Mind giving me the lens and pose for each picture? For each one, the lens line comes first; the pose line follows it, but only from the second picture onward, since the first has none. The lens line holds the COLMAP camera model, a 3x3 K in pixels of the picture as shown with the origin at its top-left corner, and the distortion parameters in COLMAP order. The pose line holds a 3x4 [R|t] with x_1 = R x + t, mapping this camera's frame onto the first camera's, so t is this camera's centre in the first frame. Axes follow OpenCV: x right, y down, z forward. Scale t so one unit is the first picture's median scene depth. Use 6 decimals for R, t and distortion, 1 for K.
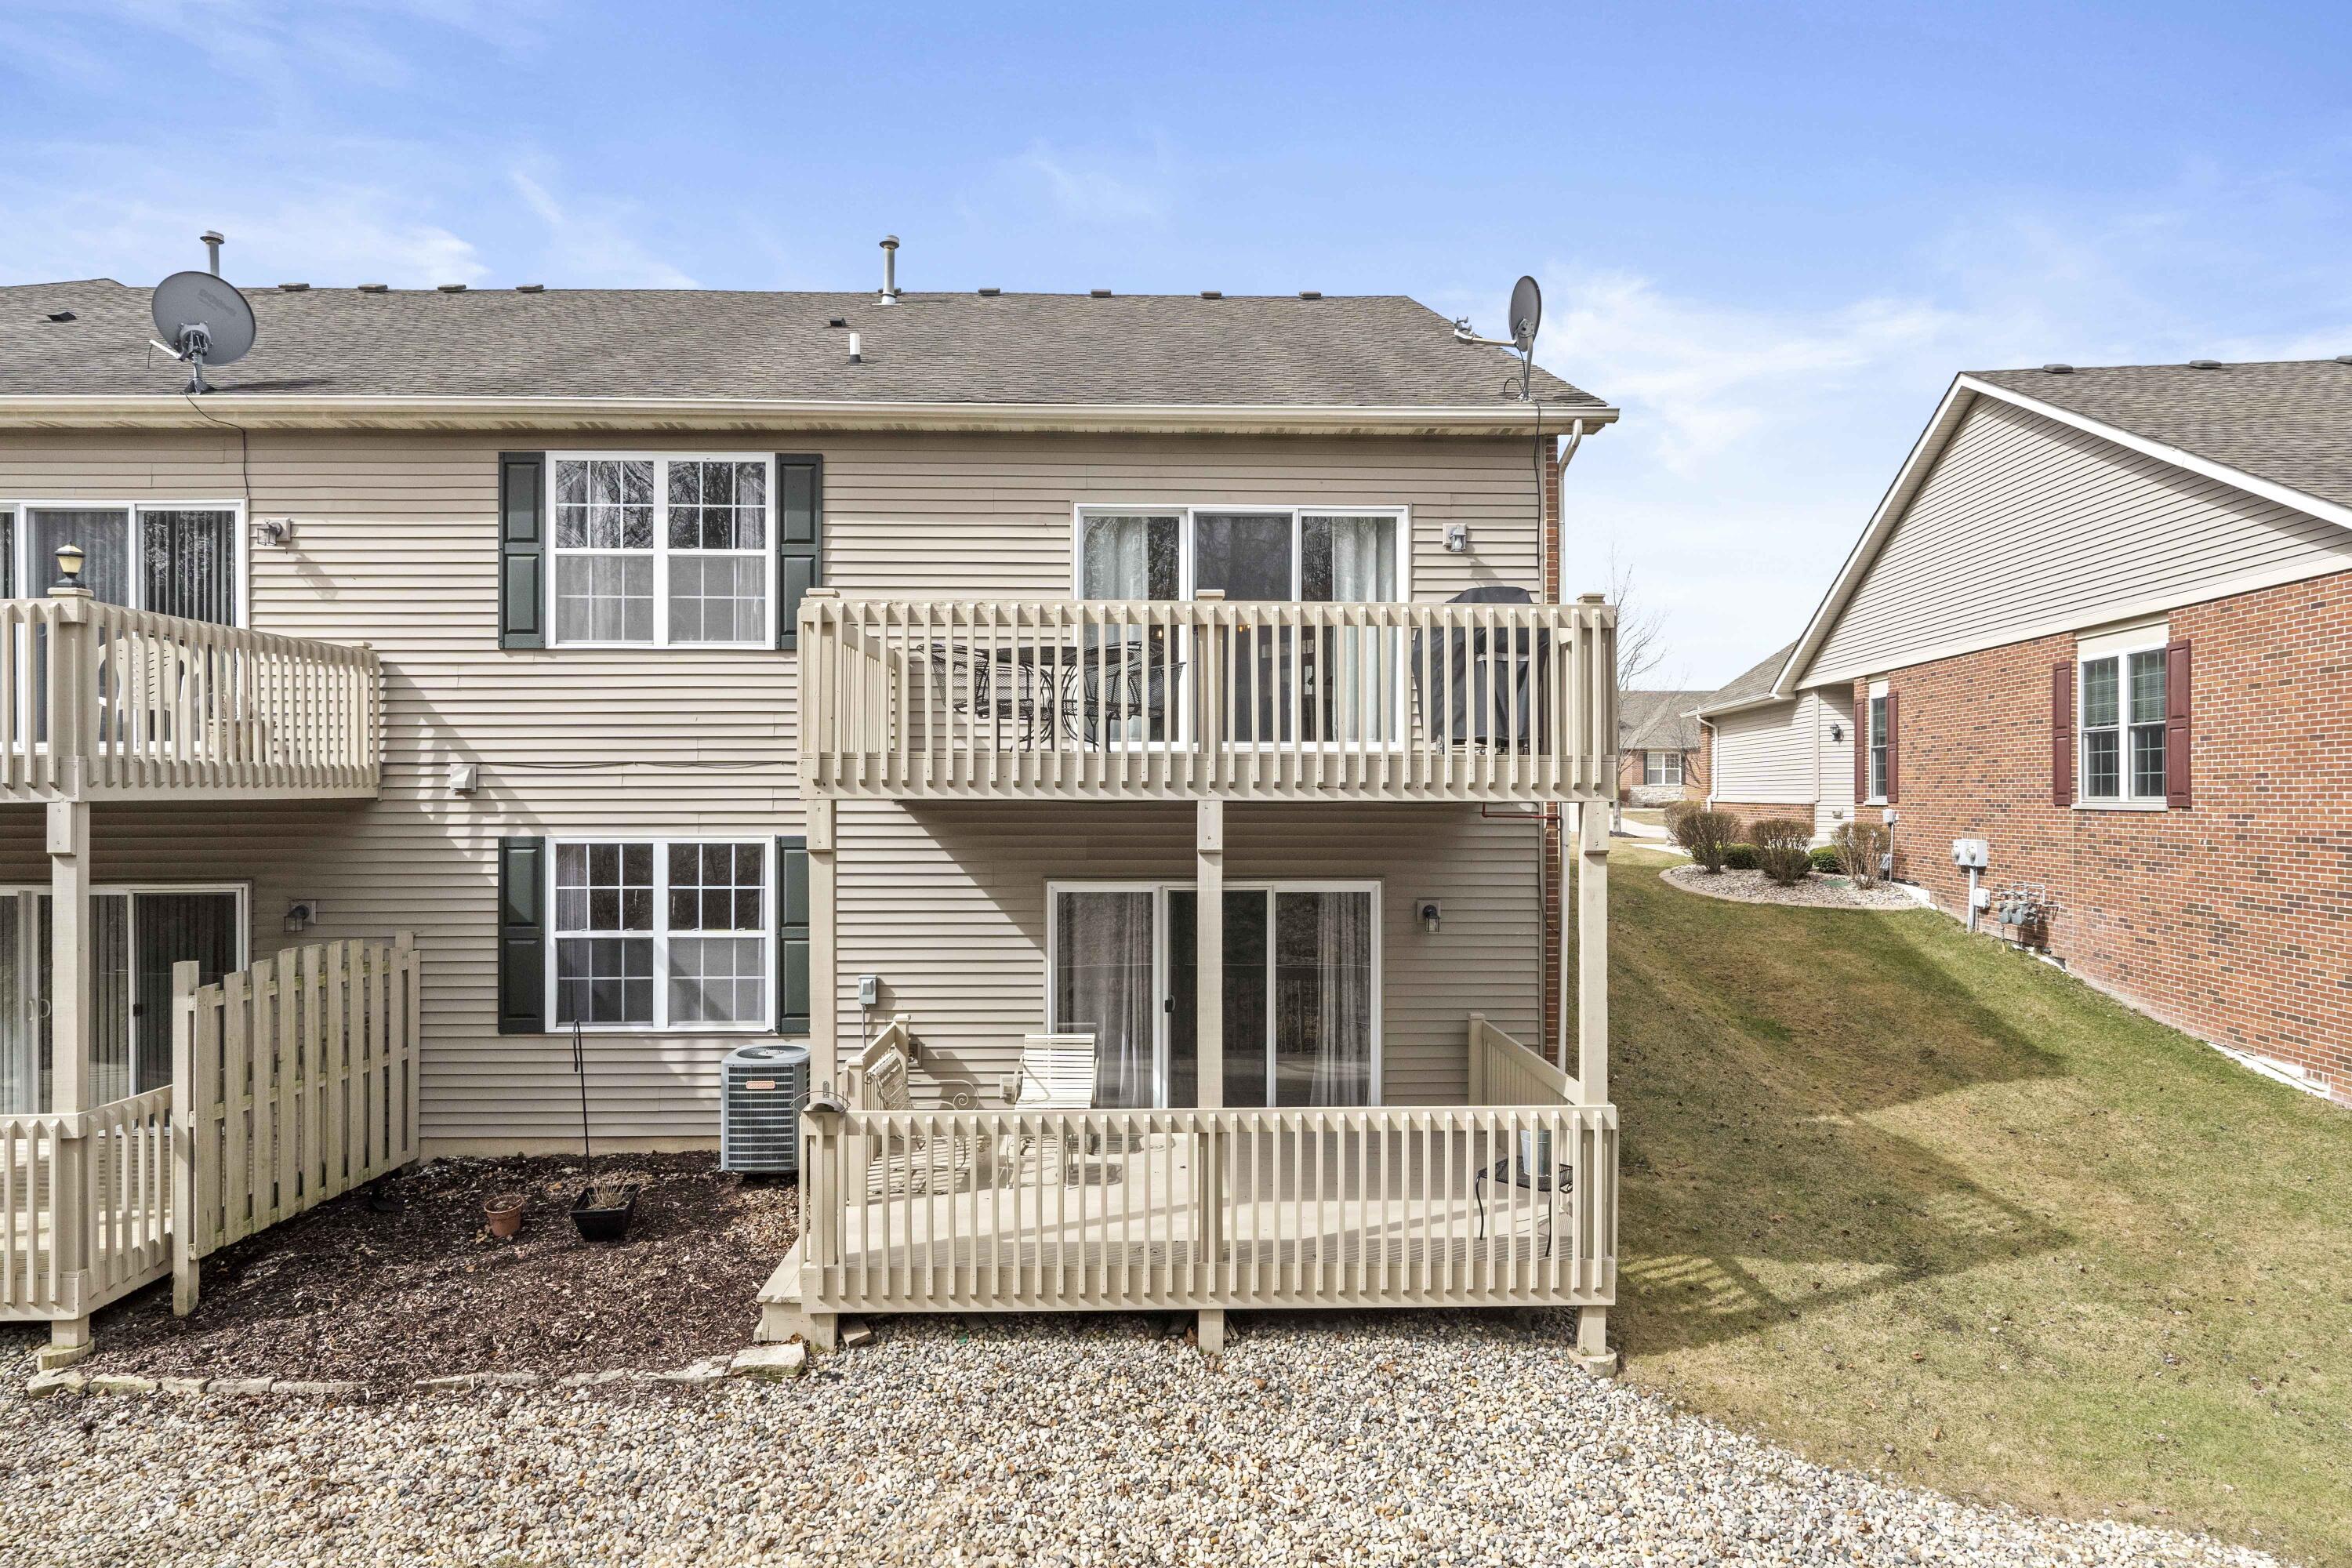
lens RADIAL K [[1285.3, 0, 1172.7], [0, 1285.3, 791.7], [0, 0, 1]] dist [0.002298, -0.000607]
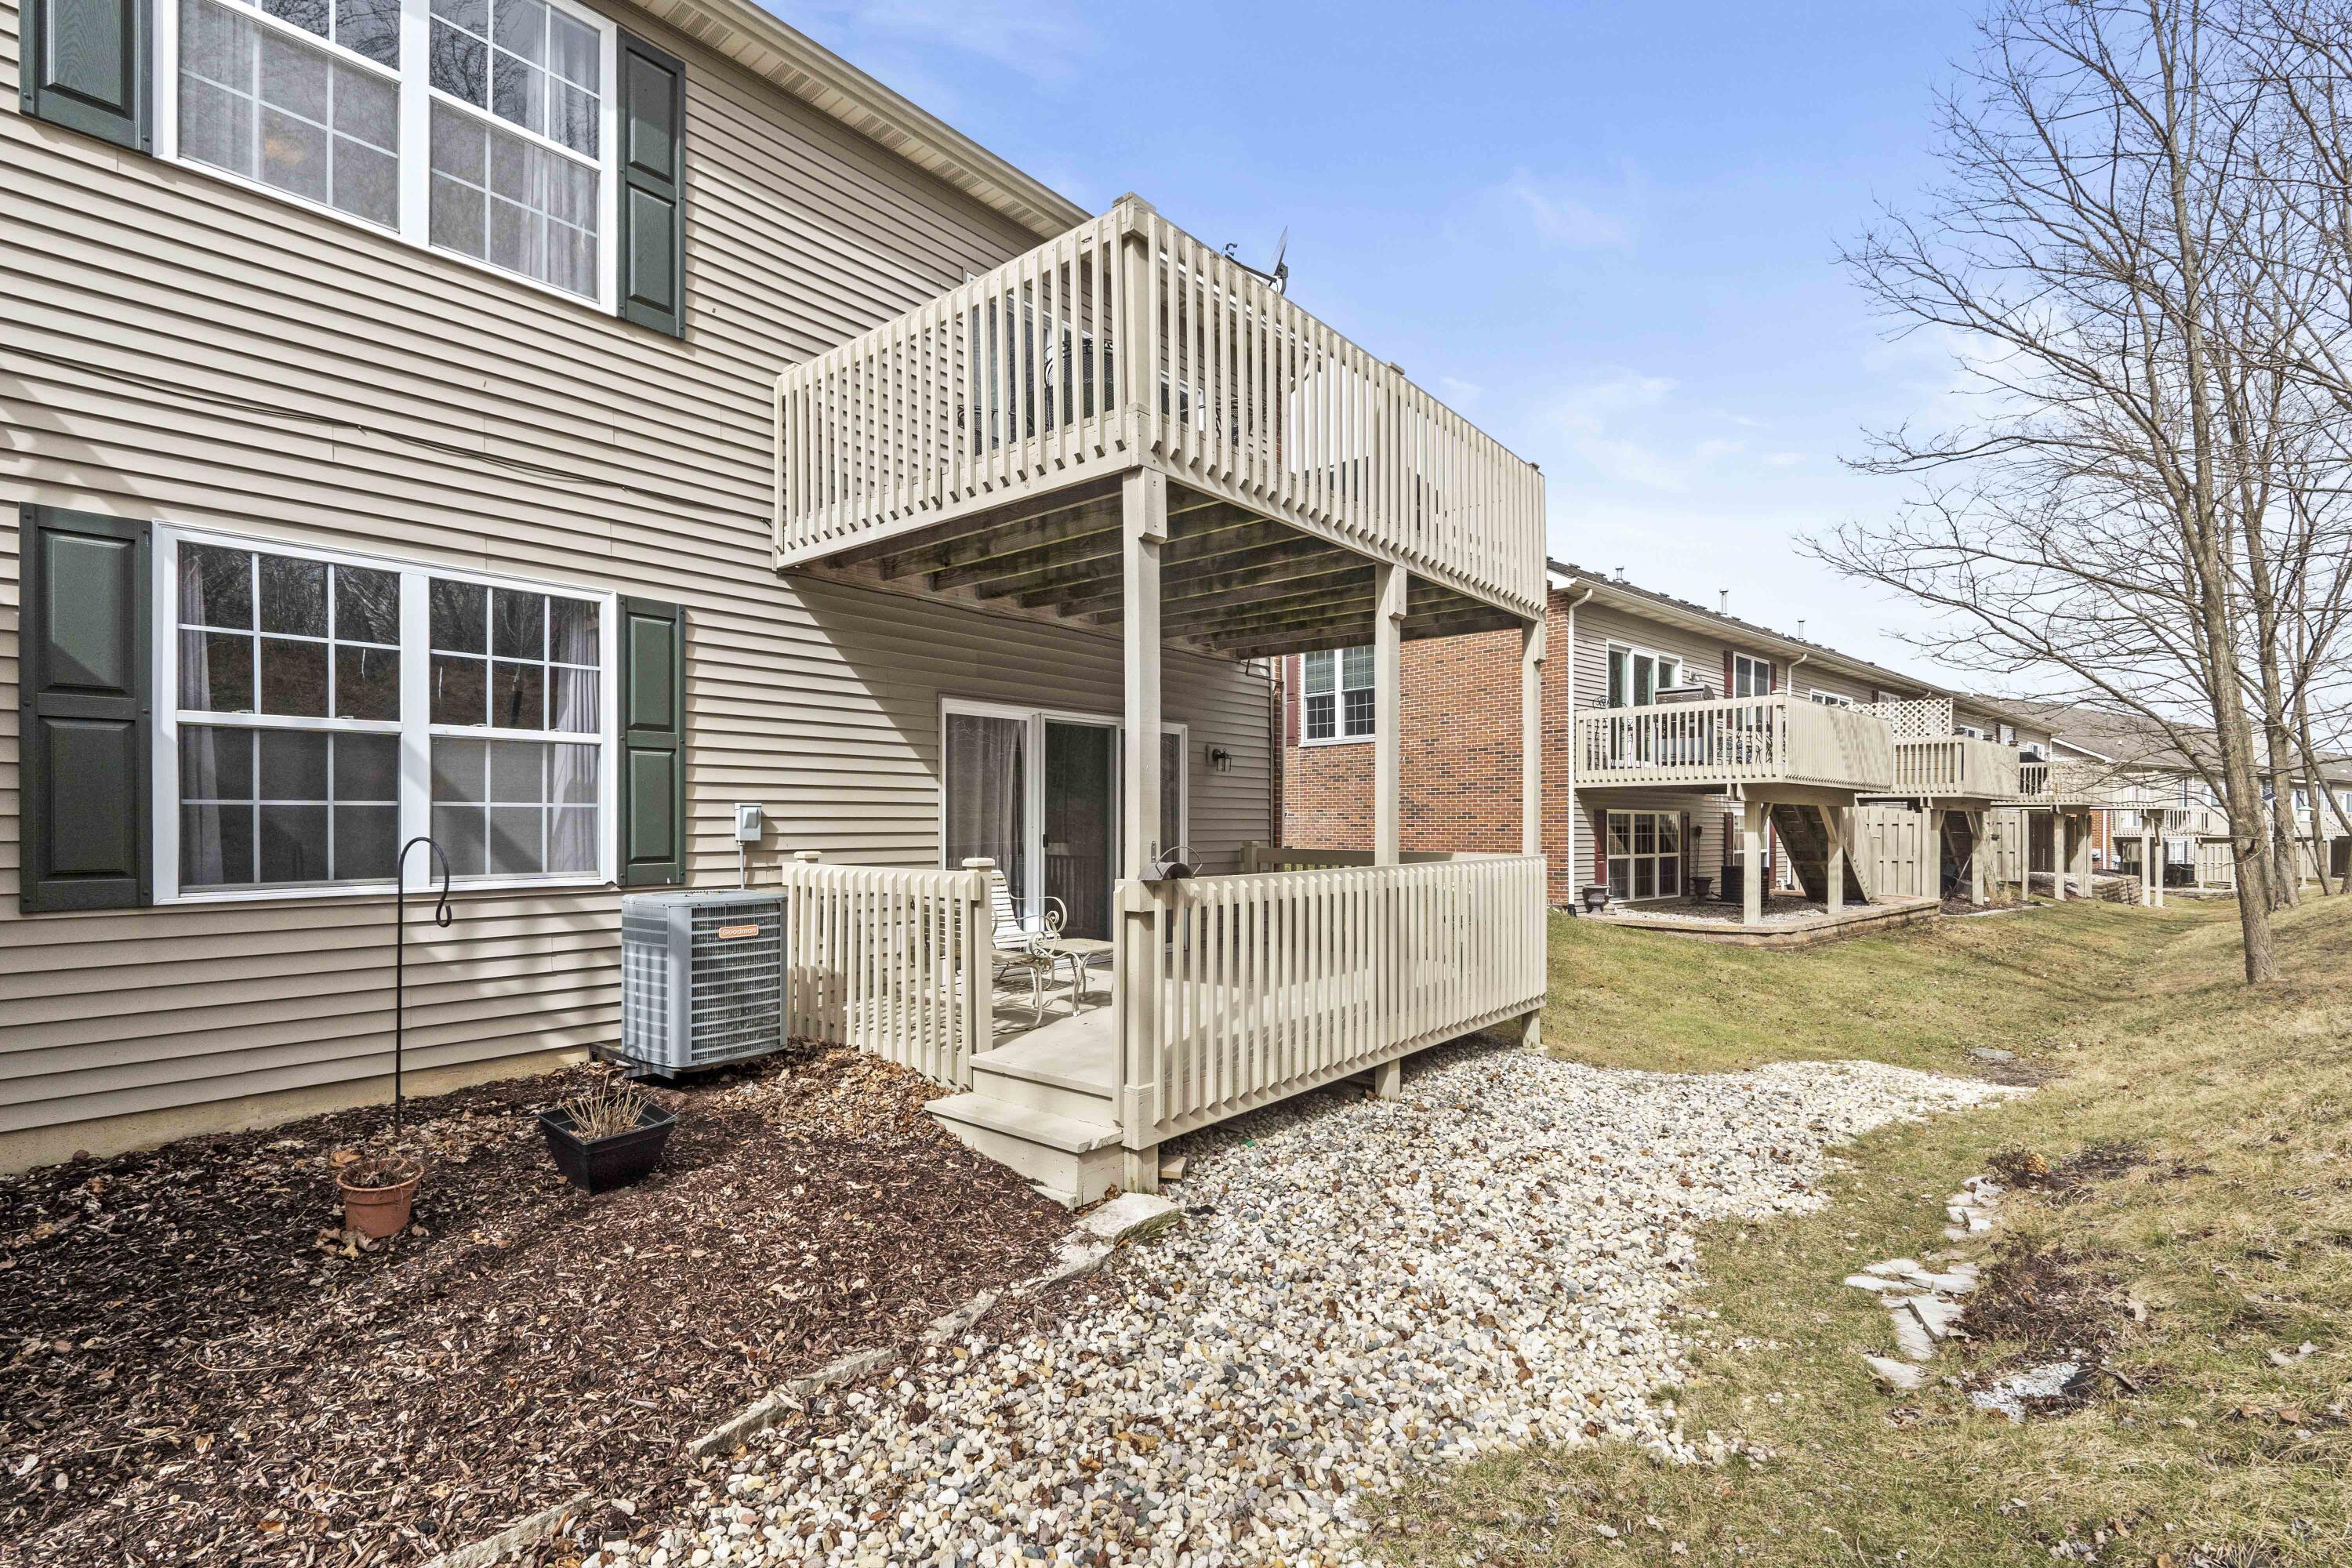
lens RADIAL K [[1068.7, 0, 1154.4], [0, 1068.7, 827.0], [0, 0, 1]] dist [-0.003270, 0.001216]
pose [[0.664911, -0.003470, 0.746914, -0.539365], [0.004767, 0.999989, 0.000402, 0.157565], [-0.746907, 0.003293, 0.664920, 0.419285]]
